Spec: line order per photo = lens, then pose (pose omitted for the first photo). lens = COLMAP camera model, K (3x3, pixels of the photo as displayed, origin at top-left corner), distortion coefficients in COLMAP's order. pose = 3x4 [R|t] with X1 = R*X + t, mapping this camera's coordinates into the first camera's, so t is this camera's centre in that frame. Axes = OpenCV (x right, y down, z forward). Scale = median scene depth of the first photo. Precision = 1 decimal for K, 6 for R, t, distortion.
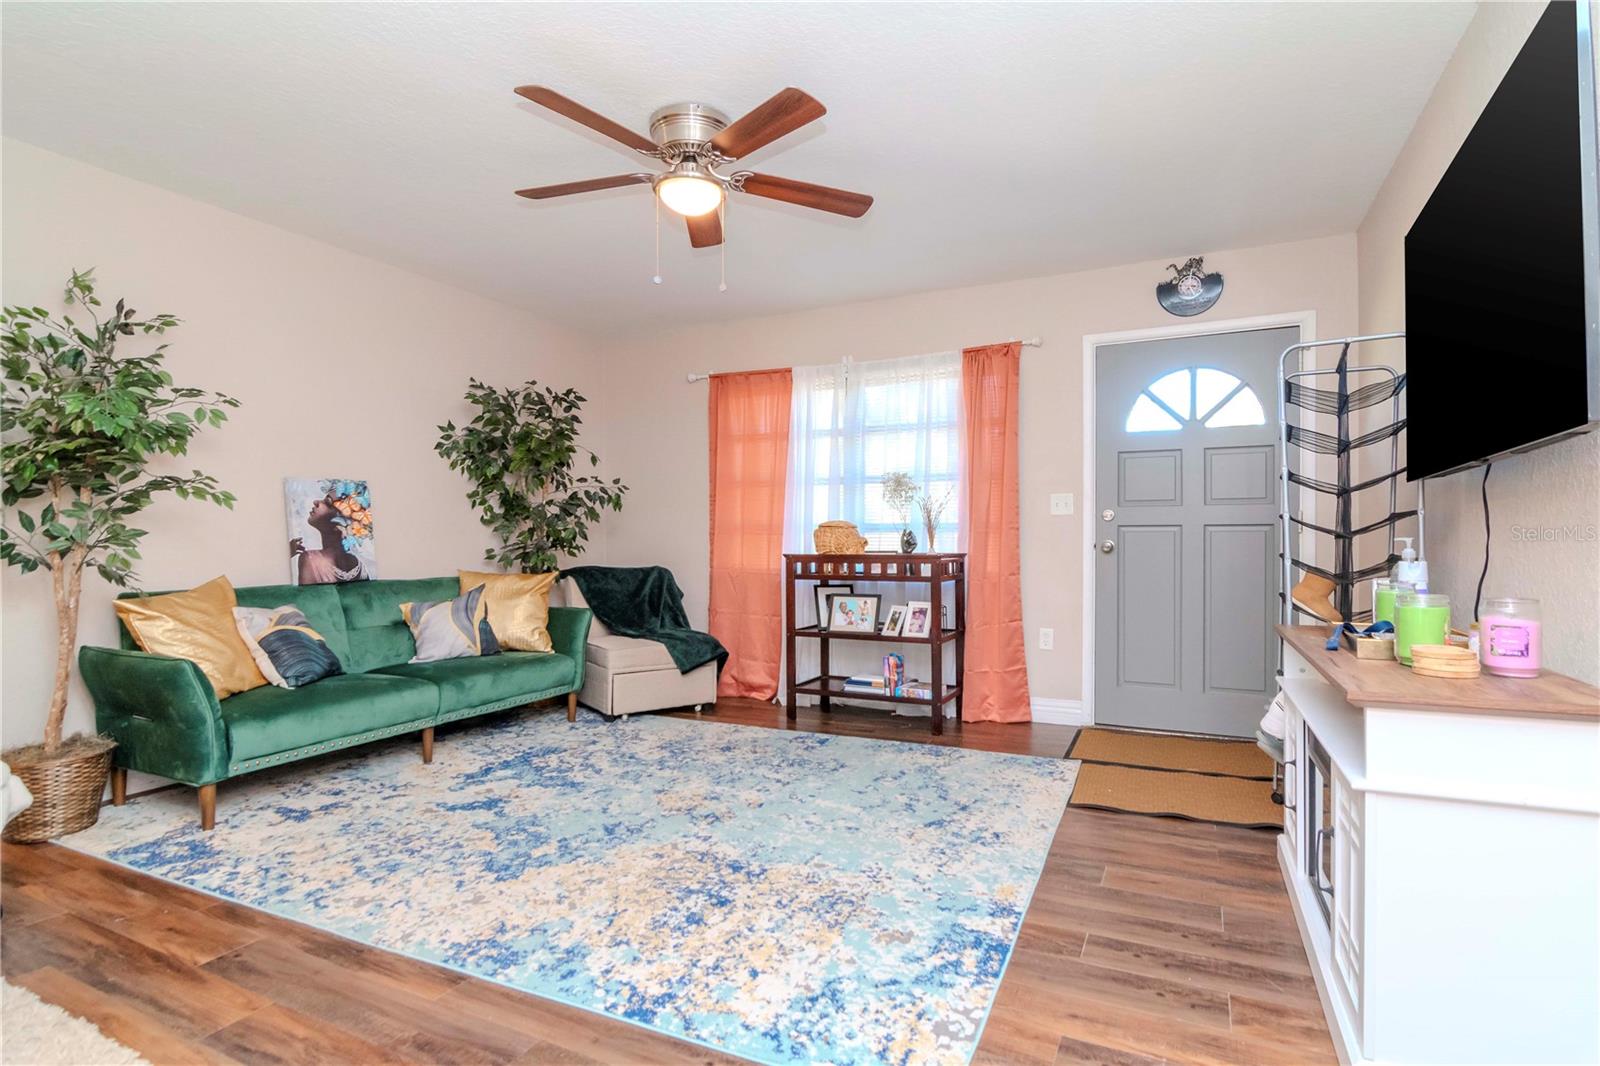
lens RADIAL K [[808.2, 0, 851.7], [0, 808.2, 530.2], [0, 0, 1]] dist [-0.014402, 0.000711]
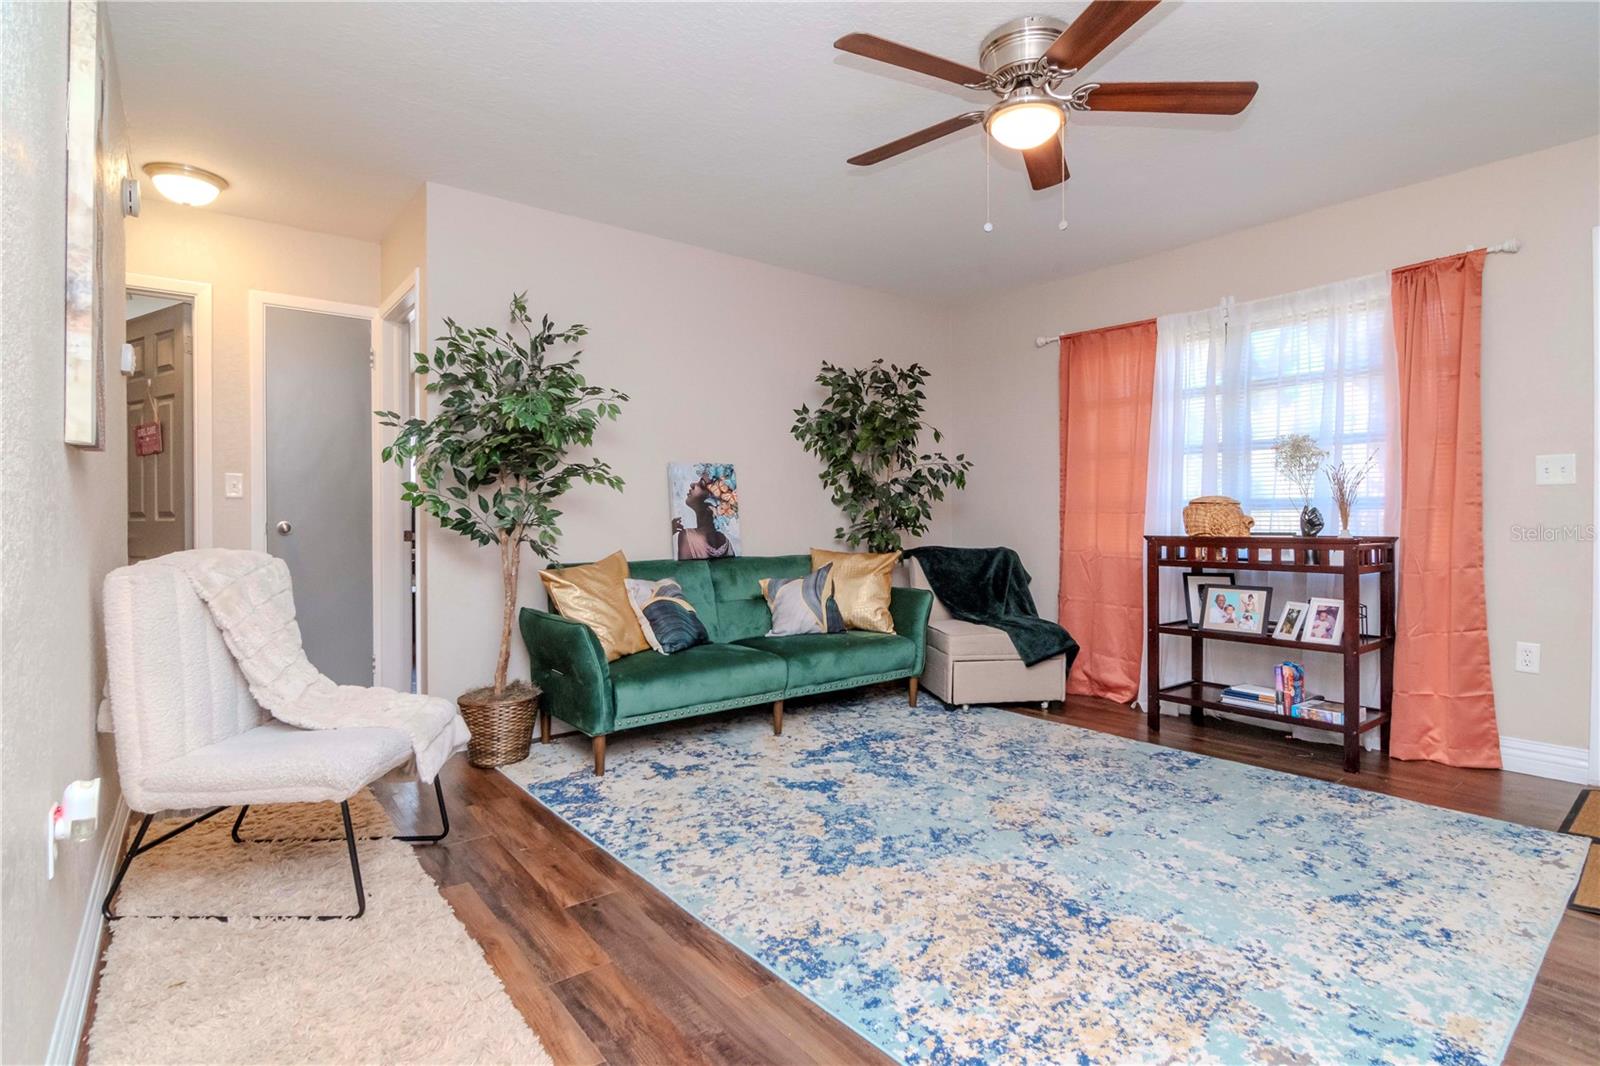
lens RADIAL K [[808.2, 0, 851.7], [0, 808.2, 530.2], [0, 0, 1]] dist [-0.014402, 0.000711]
pose [[0.900691, 0.006317, -0.434414, 0.009143], [0.005161, 0.999668, 0.025239, 0.000469], [0.434429, -0.024974, 0.900360, 0.126275]]
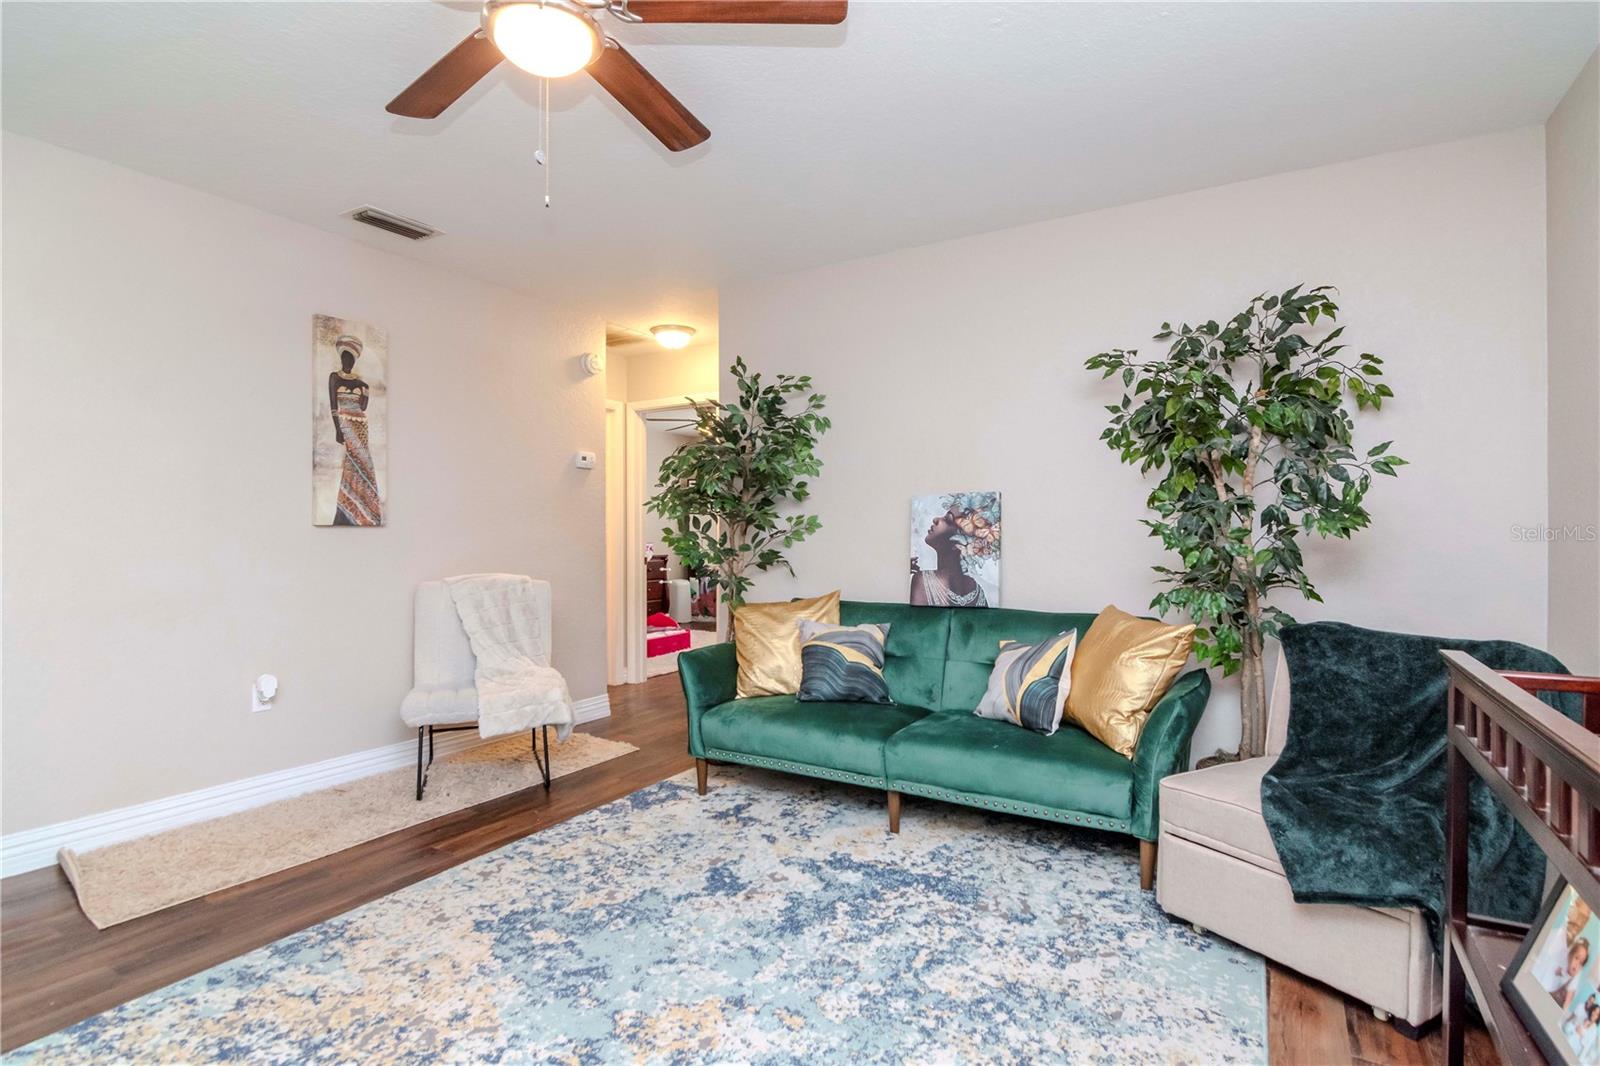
lens RADIAL K [[811.2, 0, 800.0], [0, 811.2, 533.0], [0, 0, 1]] dist [-0.012876, 0.000337]
pose [[-0.145034, 0.001964, -0.989425, 0.374601], [0.011518, 0.999934, 0.000297, -0.026472], [0.989360, -0.011353, -0.145047, 1.215349]]
